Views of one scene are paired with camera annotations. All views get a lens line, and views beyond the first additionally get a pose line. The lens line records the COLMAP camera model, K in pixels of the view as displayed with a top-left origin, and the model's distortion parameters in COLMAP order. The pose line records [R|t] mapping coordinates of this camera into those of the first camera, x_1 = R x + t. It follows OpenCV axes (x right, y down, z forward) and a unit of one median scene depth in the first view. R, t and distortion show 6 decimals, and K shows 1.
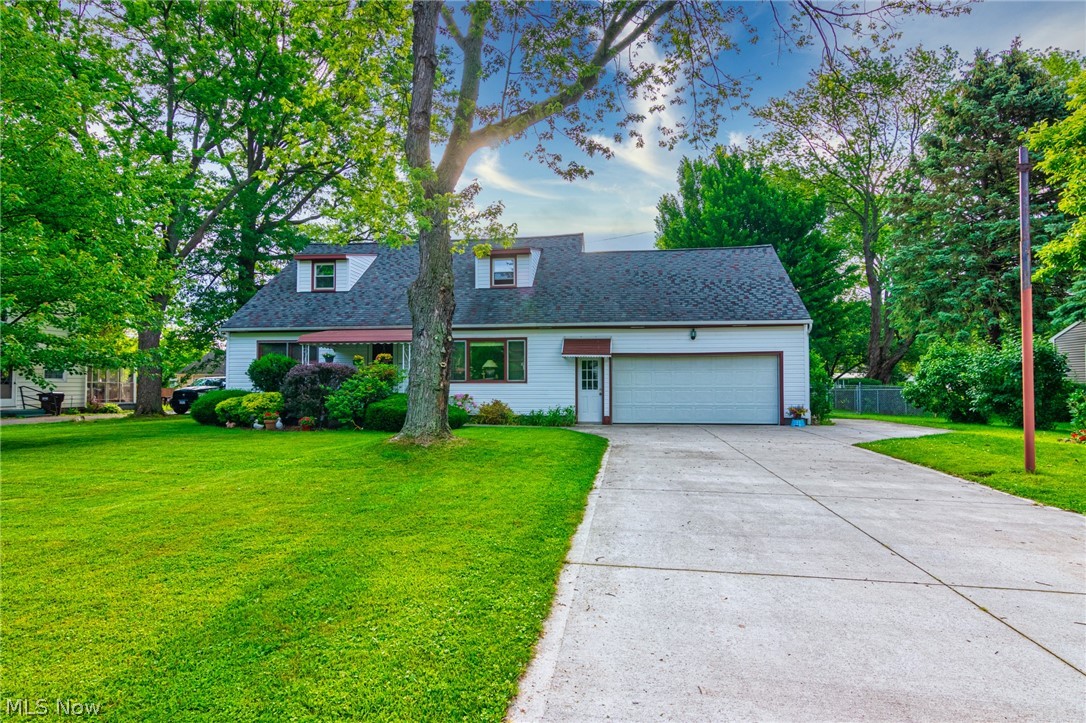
lens RADIAL K [[572.2, 0, 545.1], [0, 572.2, 361.1], [0, 0, 1]] dist [-0.000309, 0.000193]
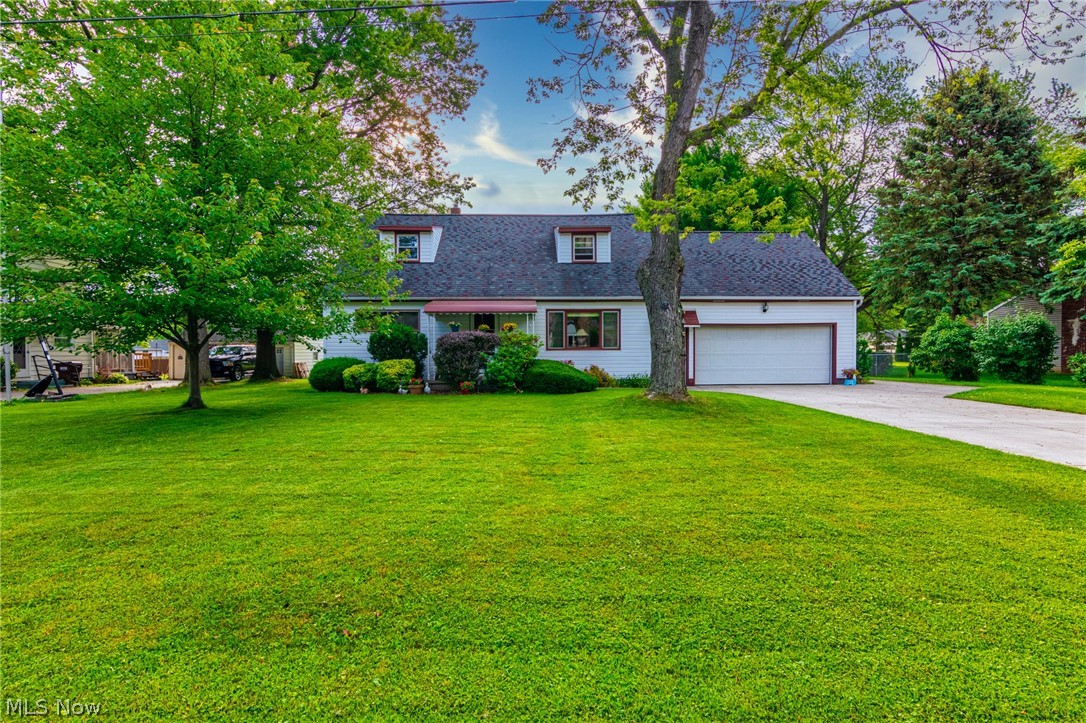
lens RADIAL K [[572.2, 0, 511.0], [0, 572.2, 360.9], [0, 0, 1]] dist [-0.000309, 0.000193]
pose [[0.986555, -0.005957, 0.163324, -0.424104], [-0.002970, 0.998517, 0.054358, -0.000560], [-0.163406, -0.054112, 0.985074, -0.065432]]
